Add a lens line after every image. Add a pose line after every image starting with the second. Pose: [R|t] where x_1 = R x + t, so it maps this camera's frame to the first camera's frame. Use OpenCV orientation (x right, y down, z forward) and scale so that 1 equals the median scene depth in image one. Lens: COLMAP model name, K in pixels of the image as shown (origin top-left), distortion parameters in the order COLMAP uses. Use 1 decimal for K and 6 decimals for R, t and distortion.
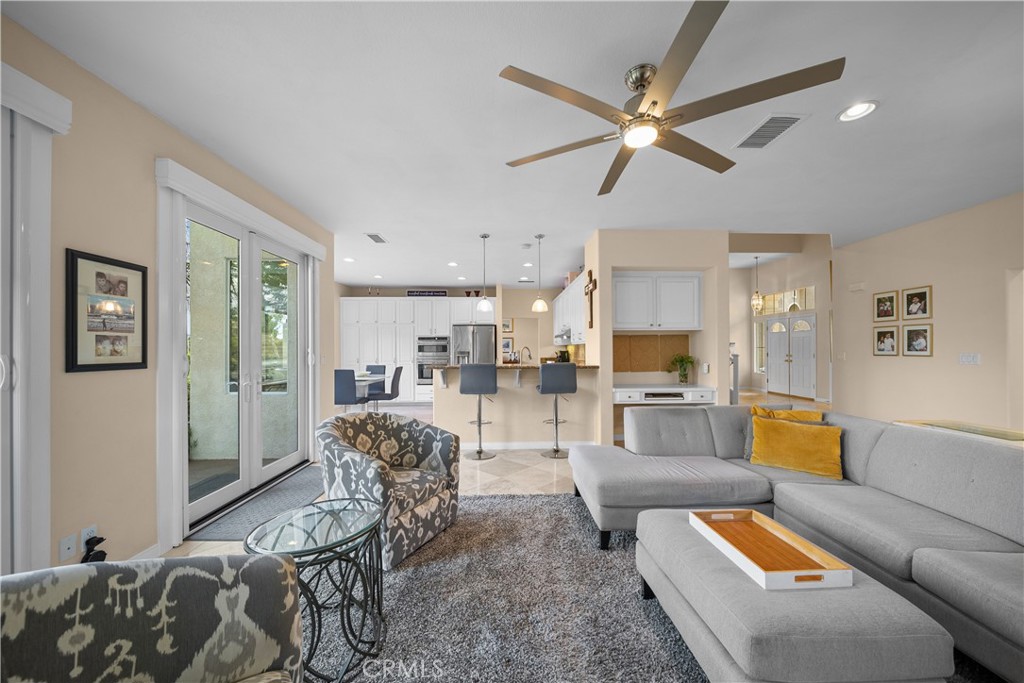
lens RADIAL K [[363.9, 0, 514.5], [0, 363.9, 343.7], [0, 0, 1]] dist [-0.004151, -0.000109]
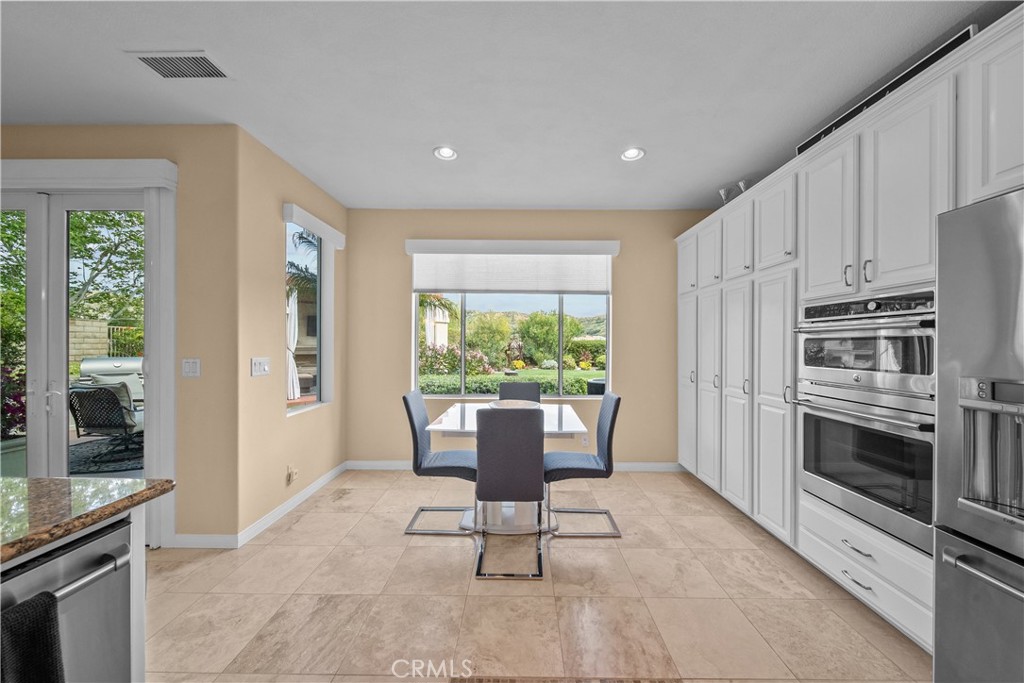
lens RADIAL K [[362.2, 0, 517.4], [0, 362.2, 345.8], [0, 0, 1]] dist [-0.002012, -0.000125]
pose [[-0.035404, 0.008289, -0.999339, -0.002344], [0.010249, 0.999916, 0.007931, 0.005182], [0.999321, -0.009962, -0.035486, 0.805026]]
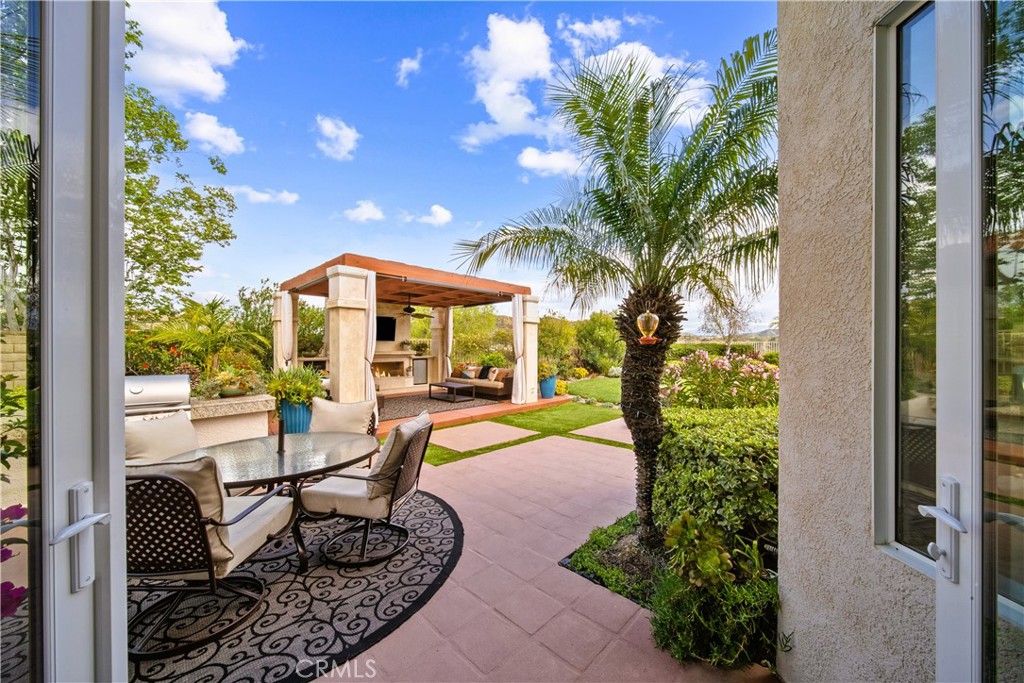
lens RADIAL K [[362.2, 0, 517.4], [0, 362.2, 345.8], [0, 0, 1]] dist [-0.002012, -0.000125]
pose [[-0.004660, -0.001829, -0.999987, -0.291028], [0.014783, 0.999889, -0.001897, -0.004200], [0.999880, -0.014792, -0.004633, 0.404381]]
